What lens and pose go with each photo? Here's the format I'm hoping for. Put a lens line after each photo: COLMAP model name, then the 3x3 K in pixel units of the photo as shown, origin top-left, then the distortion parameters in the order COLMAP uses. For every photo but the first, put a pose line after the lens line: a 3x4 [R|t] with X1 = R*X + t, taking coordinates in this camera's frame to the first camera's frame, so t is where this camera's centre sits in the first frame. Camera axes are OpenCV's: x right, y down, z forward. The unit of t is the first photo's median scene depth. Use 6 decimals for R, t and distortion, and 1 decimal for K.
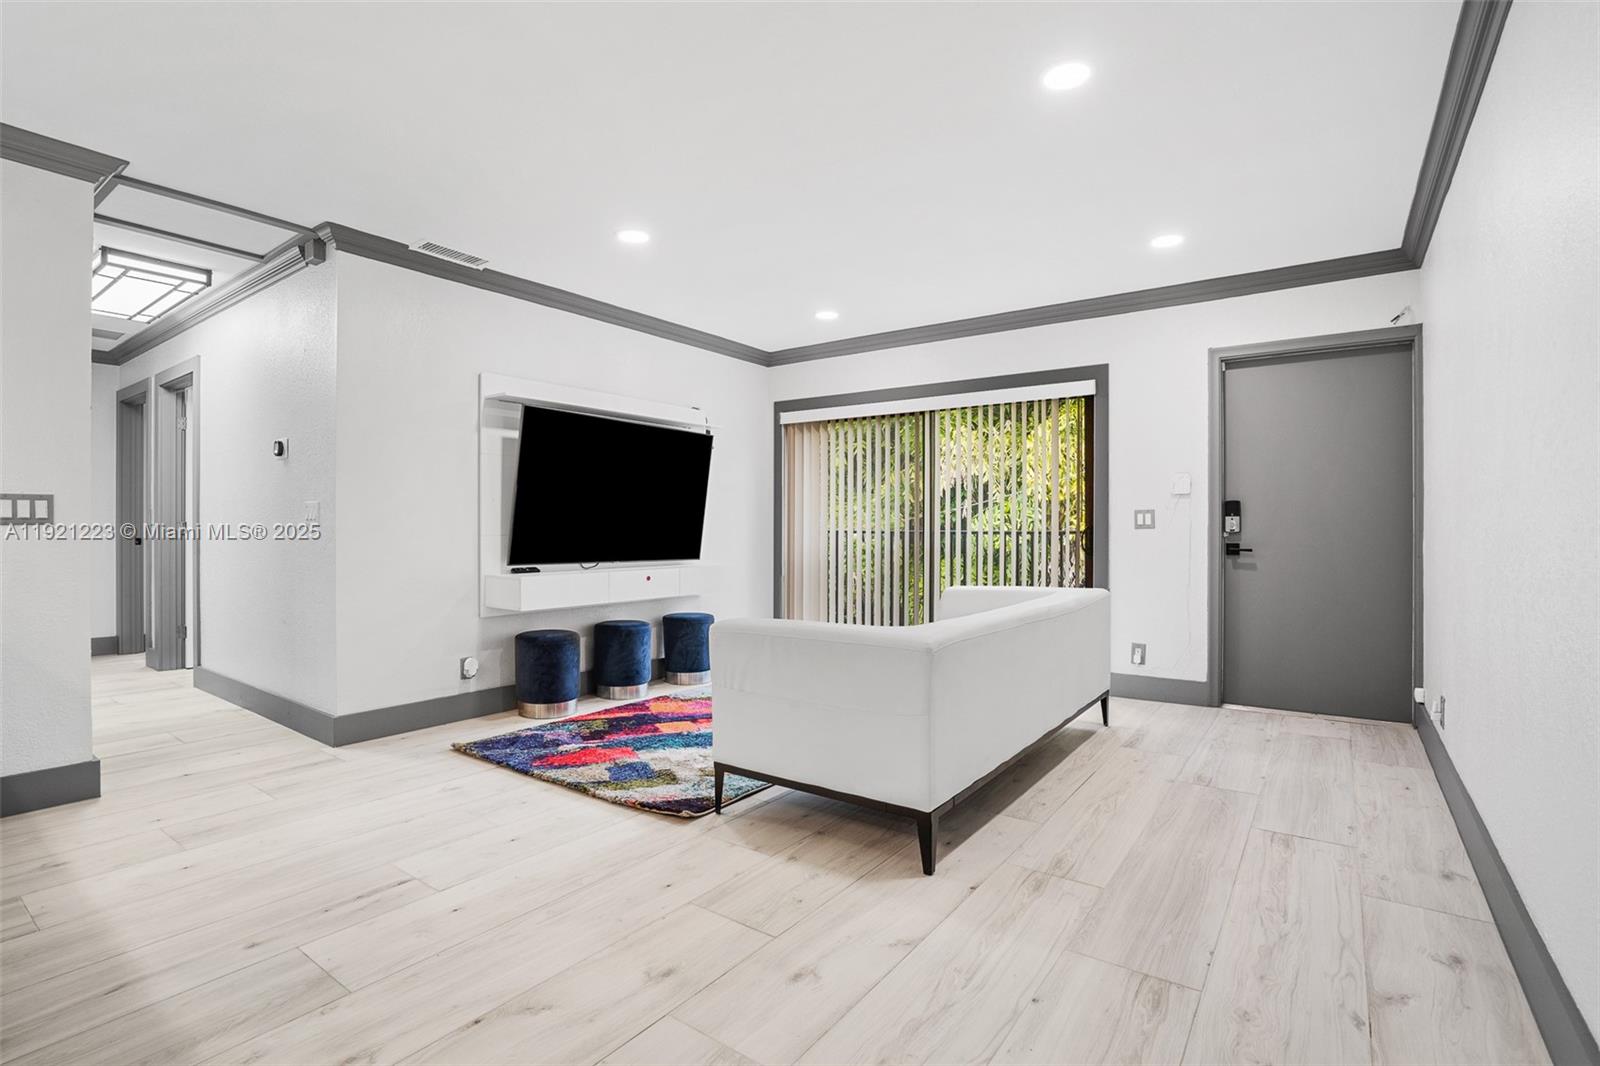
lens RADIAL K [[760.1, 0, 789.8], [0, 760.1, 524.8], [0, 0, 1]] dist [-0.059335, 0.030459]
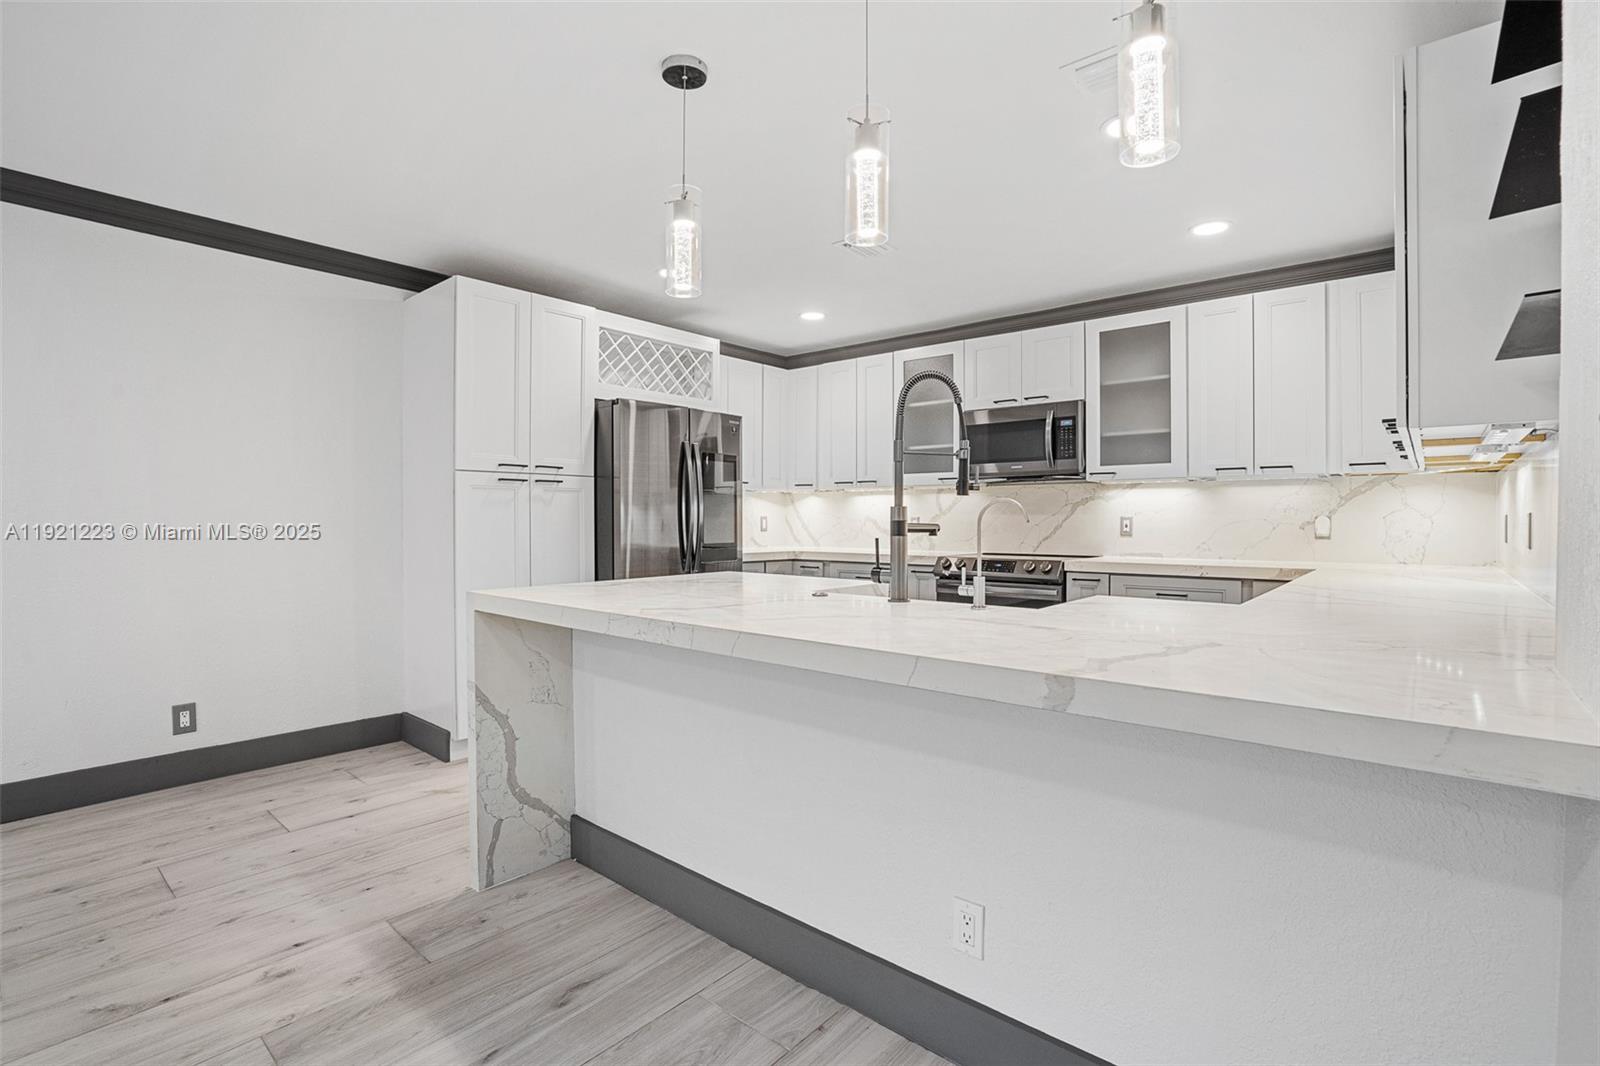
lens RADIAL K [[756.9, 0, 808.4], [0, 756.9, 524.1], [0, 0, 1]] dist [-0.061278, 0.021771]
pose [[-0.998130, -0.002552, 0.061067, -0.559938], [-0.002378, 0.999993, 0.002911, -0.027307], [-0.061074, 0.002761, -0.998129, 0.779248]]
